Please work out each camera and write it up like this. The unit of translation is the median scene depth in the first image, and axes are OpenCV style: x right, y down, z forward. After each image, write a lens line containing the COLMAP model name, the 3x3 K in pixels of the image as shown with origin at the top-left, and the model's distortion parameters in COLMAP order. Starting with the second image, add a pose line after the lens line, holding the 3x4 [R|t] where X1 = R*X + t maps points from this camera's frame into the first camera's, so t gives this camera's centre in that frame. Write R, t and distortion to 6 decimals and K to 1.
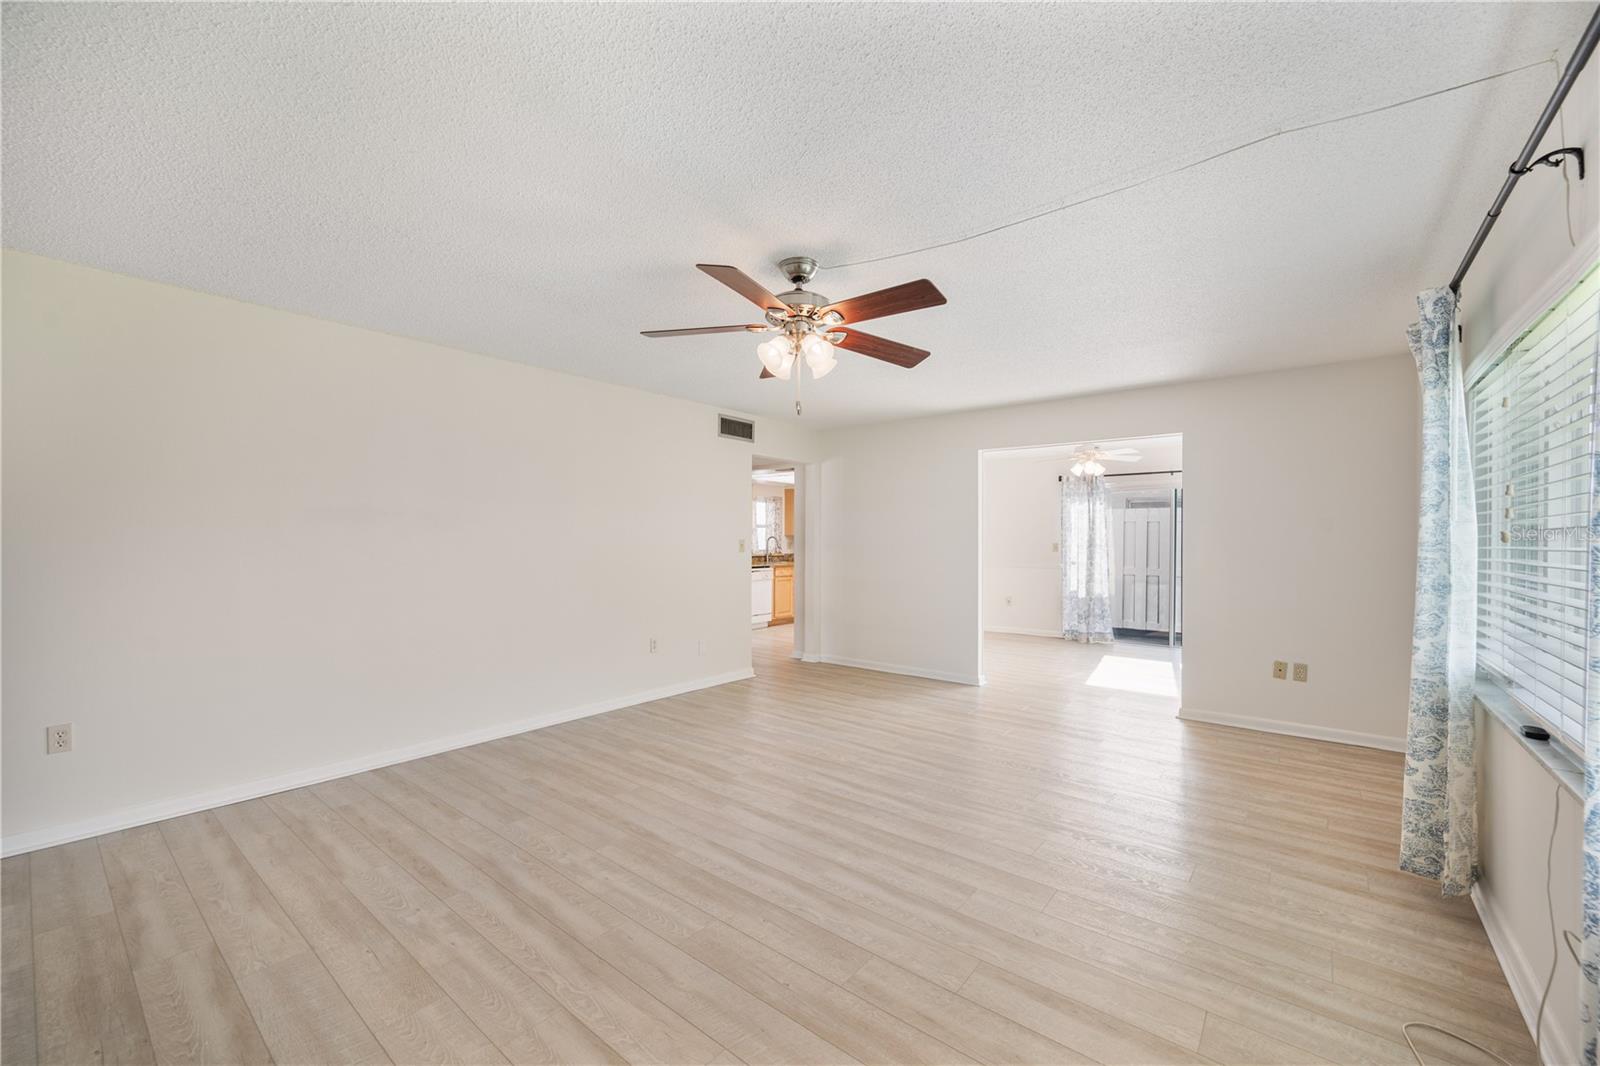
lens RADIAL K [[633.0, 0, 809.0], [0, 633.0, 513.3], [0, 0, 1]] dist [-0.000010, -0.000084]
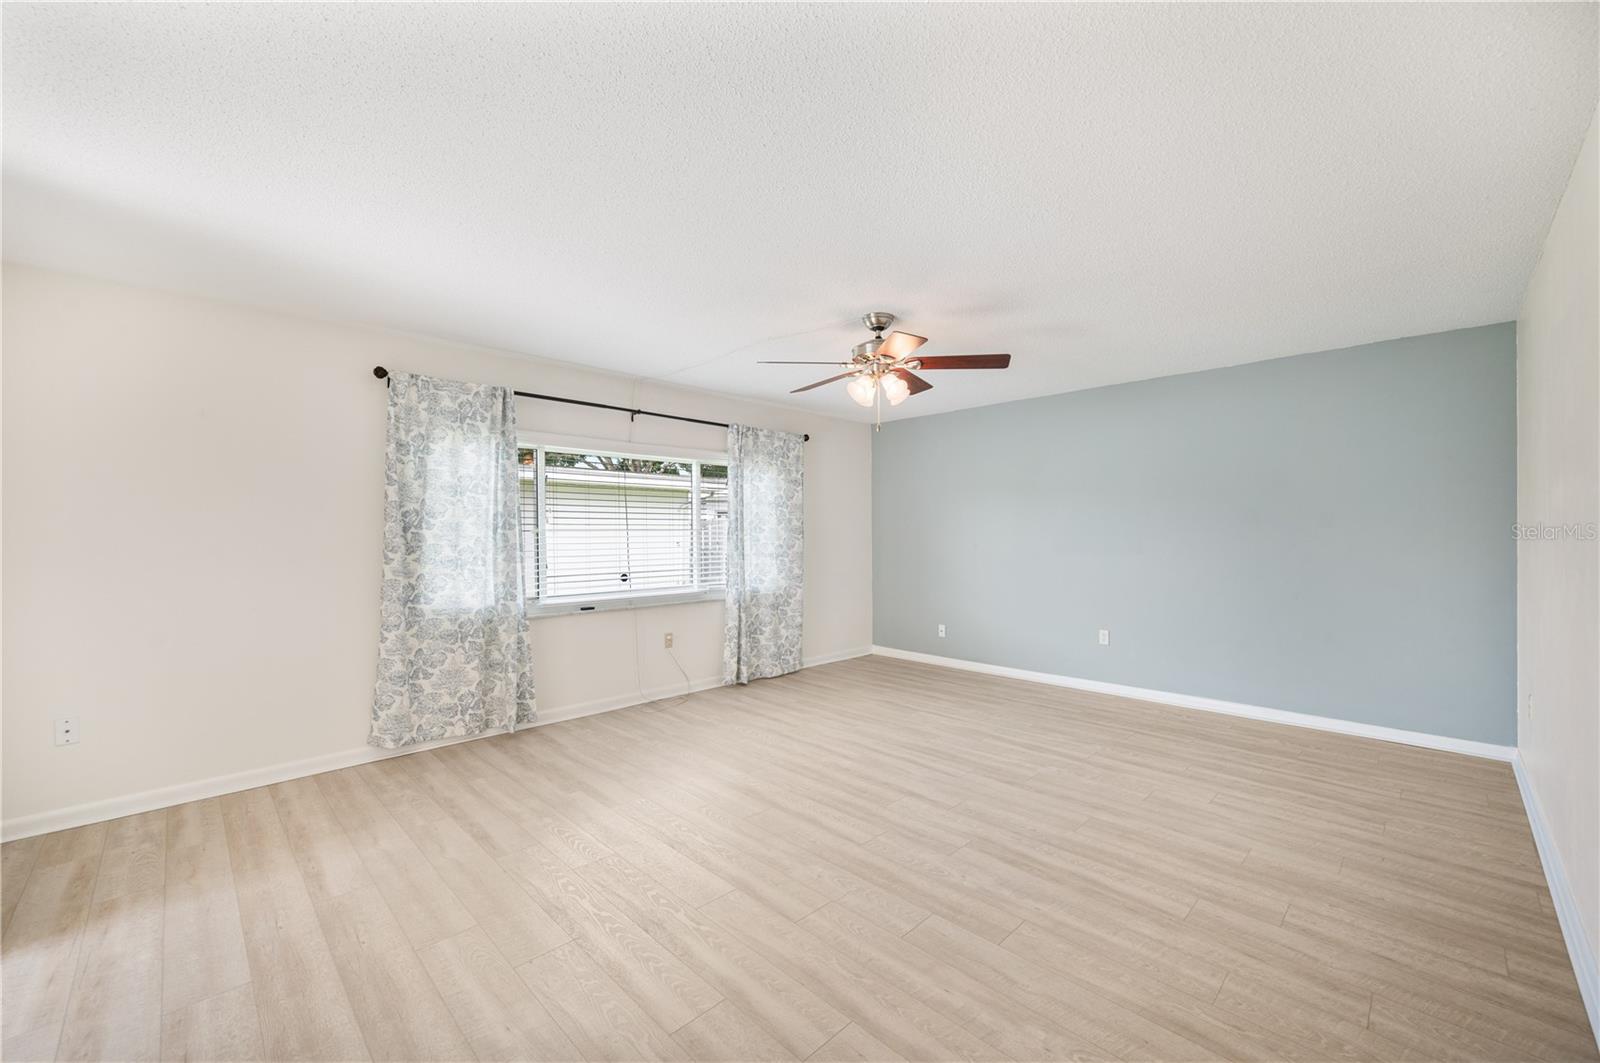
lens RADIAL K [[649.2, 0, 802.6], [0, 649.2, 535.7], [0, 0, 1]] dist [-0.001930, 0.000423]
pose [[-0.993037, 0.001104, 0.117797, -0.016618], [-0.003203, 0.999333, -0.036369, 0.096164], [-0.117759, -0.036493, -0.992371, 2.308335]]
